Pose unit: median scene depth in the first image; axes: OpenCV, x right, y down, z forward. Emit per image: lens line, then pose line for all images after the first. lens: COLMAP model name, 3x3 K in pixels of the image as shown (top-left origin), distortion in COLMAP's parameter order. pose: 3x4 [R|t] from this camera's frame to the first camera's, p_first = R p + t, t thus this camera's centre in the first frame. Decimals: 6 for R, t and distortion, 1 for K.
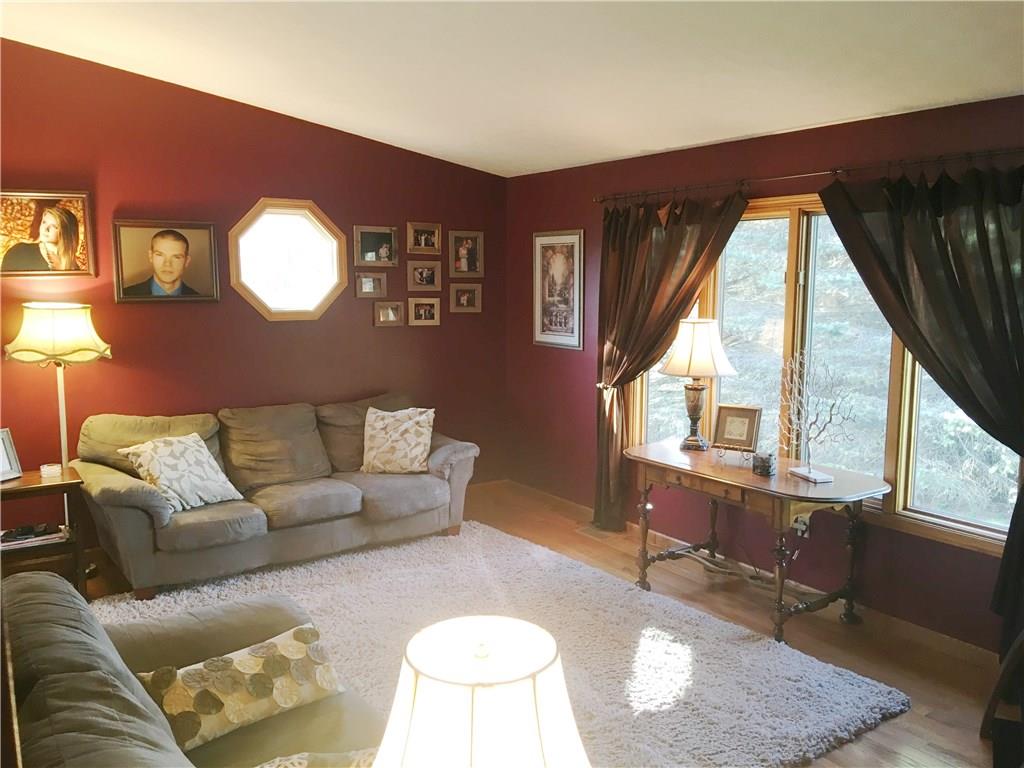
lens RADIAL K [[859.7, 0, 512.0], [0, 859.7, 384.0], [0, 0, 1]] dist [0.118080, -0.192730]
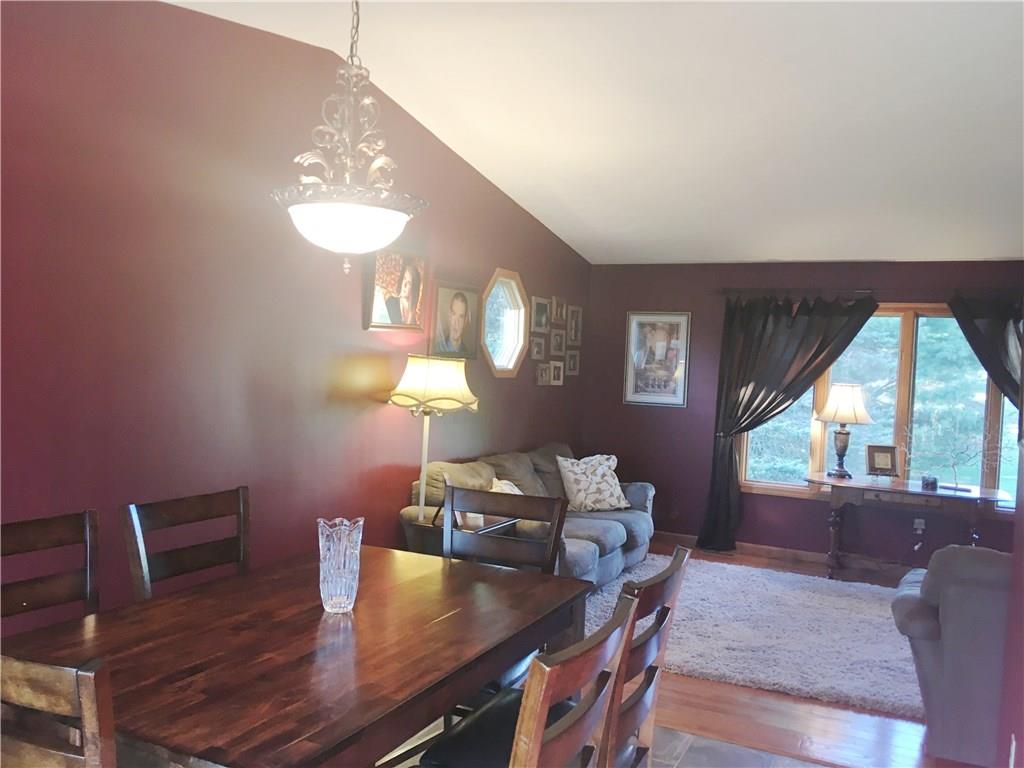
lens RADIAL K [[859.7, 0, 512.0], [0, 859.7, 384.0], [0, 0, 1]] dist [0.118080, -0.192730]
pose [[0.867532, 0.022100, 0.496890, -0.866407], [0.021340, 0.996439, -0.081575, 0.026897], [-0.496923, 0.081373, 0.863971, 0.047077]]
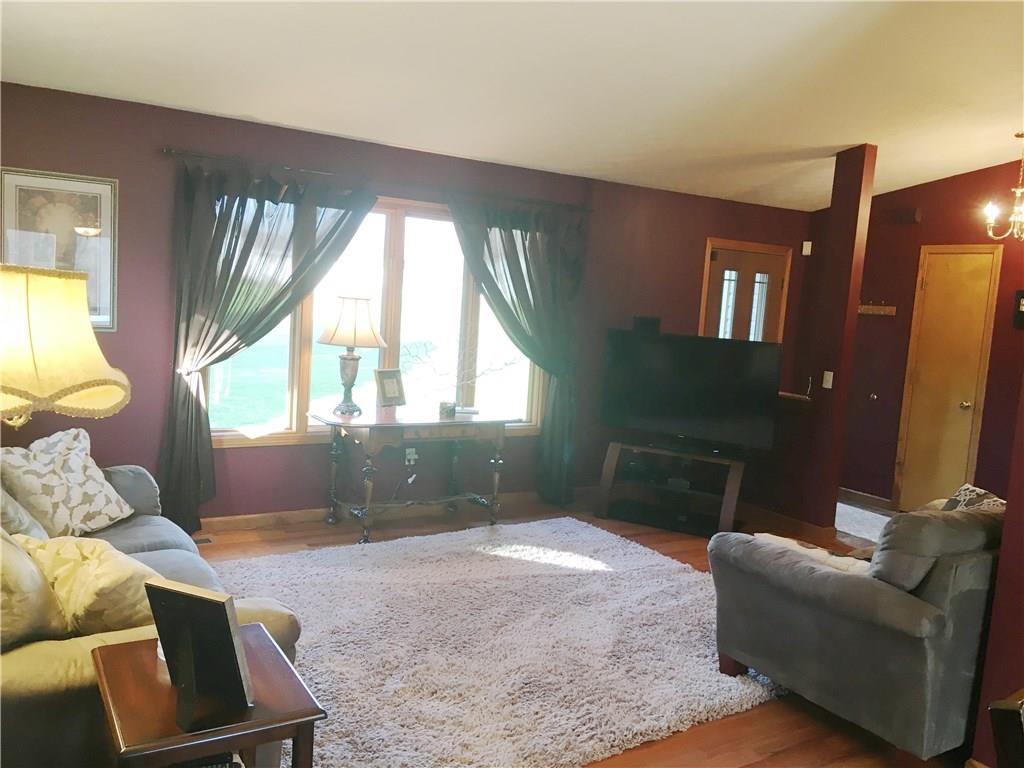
lens RADIAL K [[859.7, 0, 512.0], [0, 859.7, 384.0], [0, 0, 1]] dist [0.118080, -0.192730]
pose [[0.038080, -0.105858, 0.993652, -0.811443], [0.063018, 0.992648, 0.103336, -0.058816], [-0.997286, 0.058683, 0.044471, 0.686025]]
